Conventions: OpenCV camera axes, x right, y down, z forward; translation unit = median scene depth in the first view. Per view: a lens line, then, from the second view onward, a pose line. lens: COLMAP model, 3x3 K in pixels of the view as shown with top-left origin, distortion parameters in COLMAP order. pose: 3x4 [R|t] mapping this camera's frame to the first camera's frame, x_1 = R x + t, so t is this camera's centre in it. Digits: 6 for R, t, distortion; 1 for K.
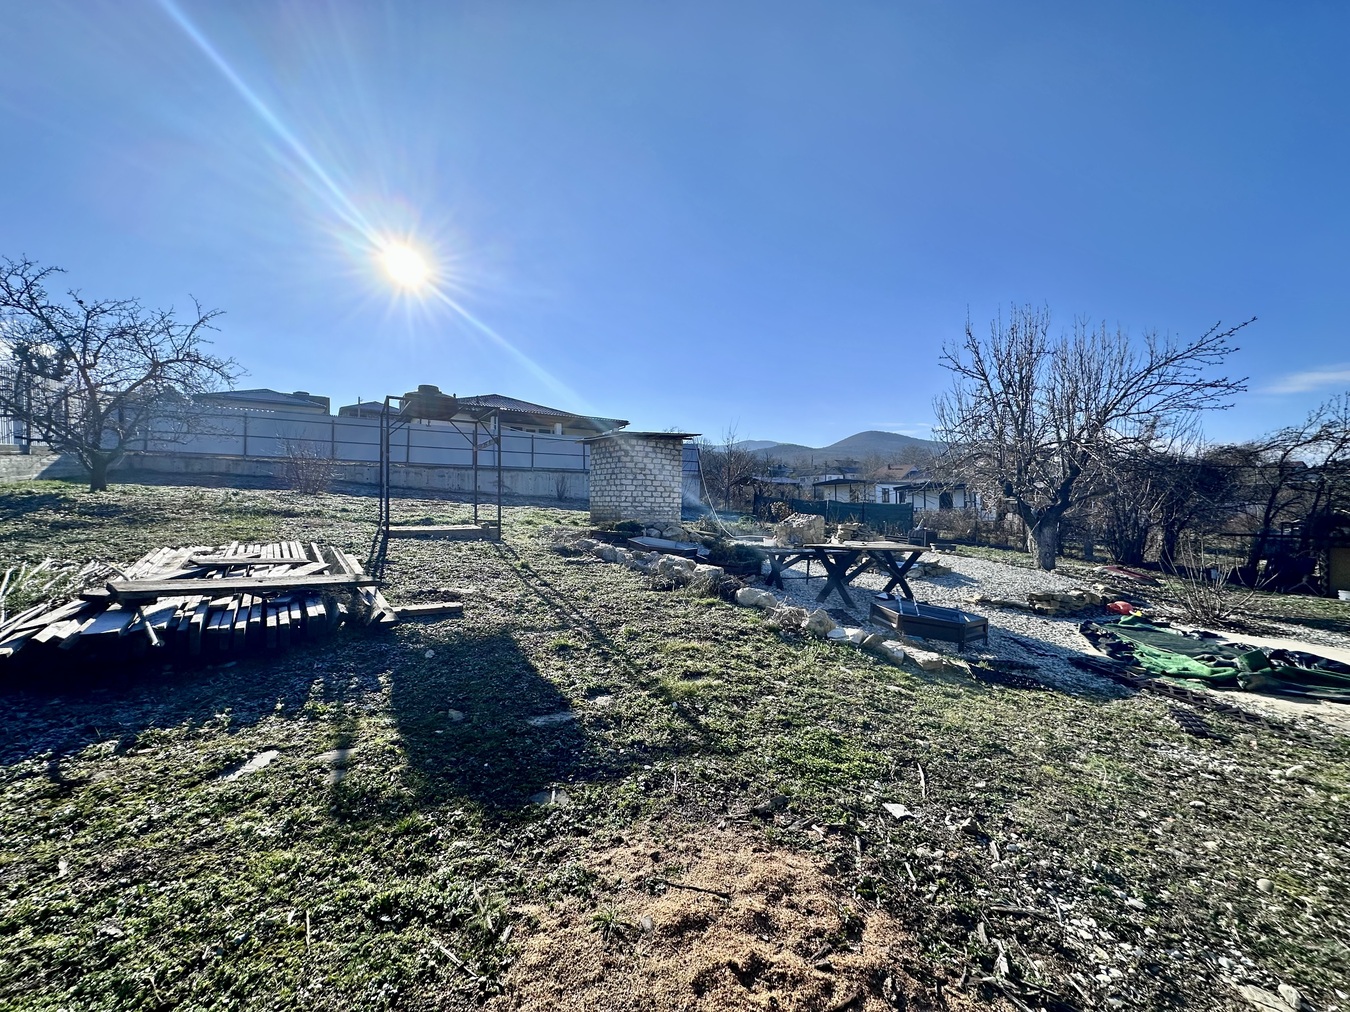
lens RADIAL K [[536.5, 0, 667.7], [0, 536.5, 502.8], [0, 0, 1]] dist [0.000280, -0.000256]
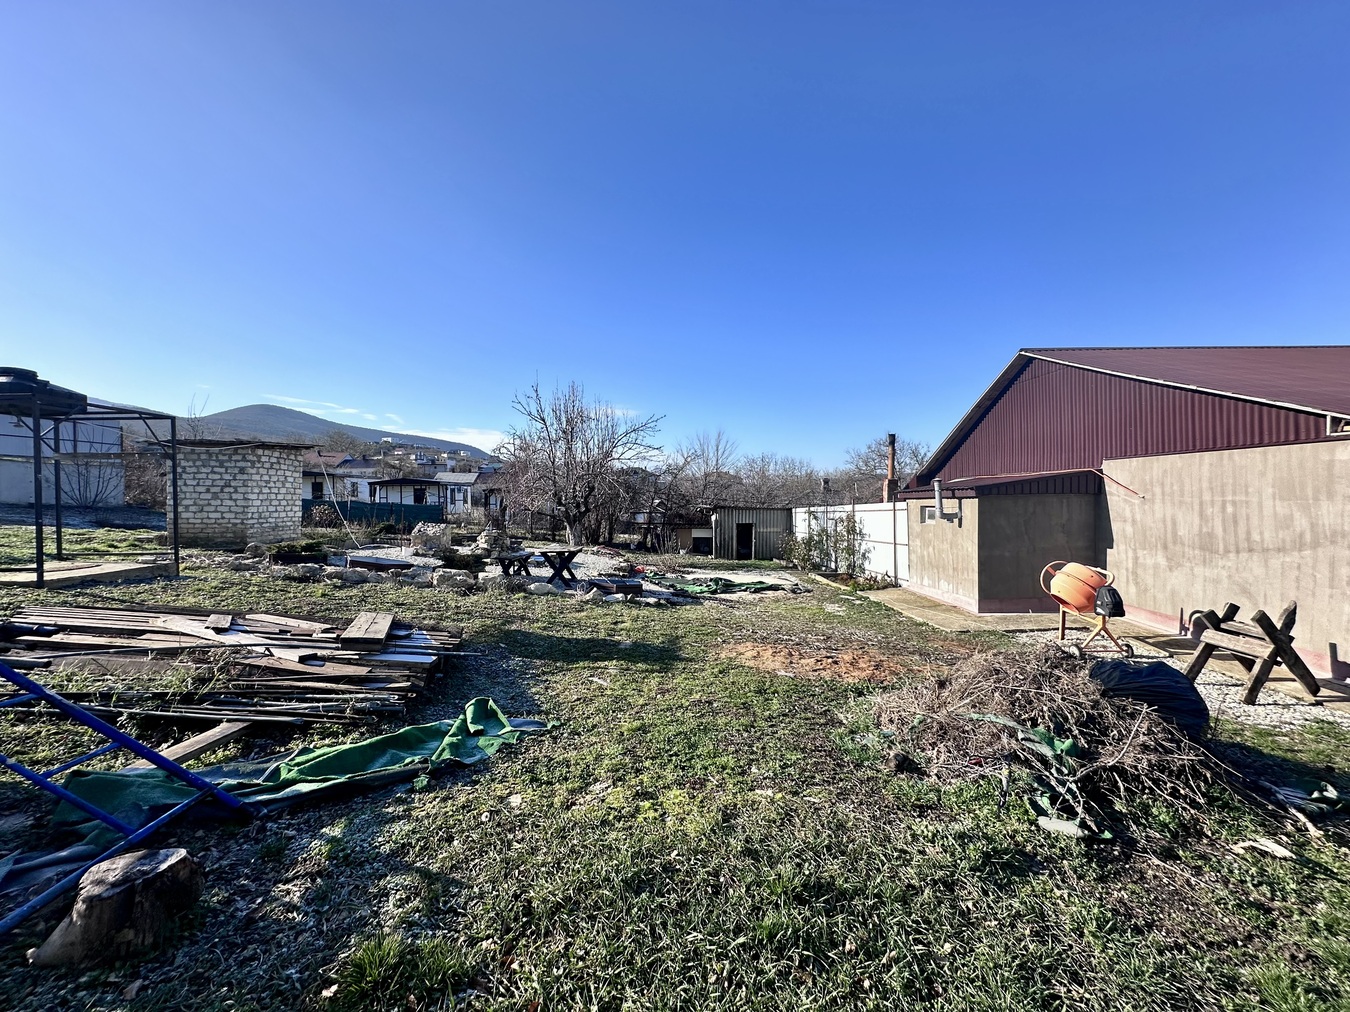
lens RADIAL K [[536.5, 0, 673.1], [0, 536.5, 503.7], [0, 0, 1]] dist [0.000280, -0.000256]
pose [[0.537465, -0.013458, 0.843178, -0.449765], [-0.006095, 0.999785, 0.019843, -0.048357], [-0.843264, -0.015804, 0.537267, -0.071407]]
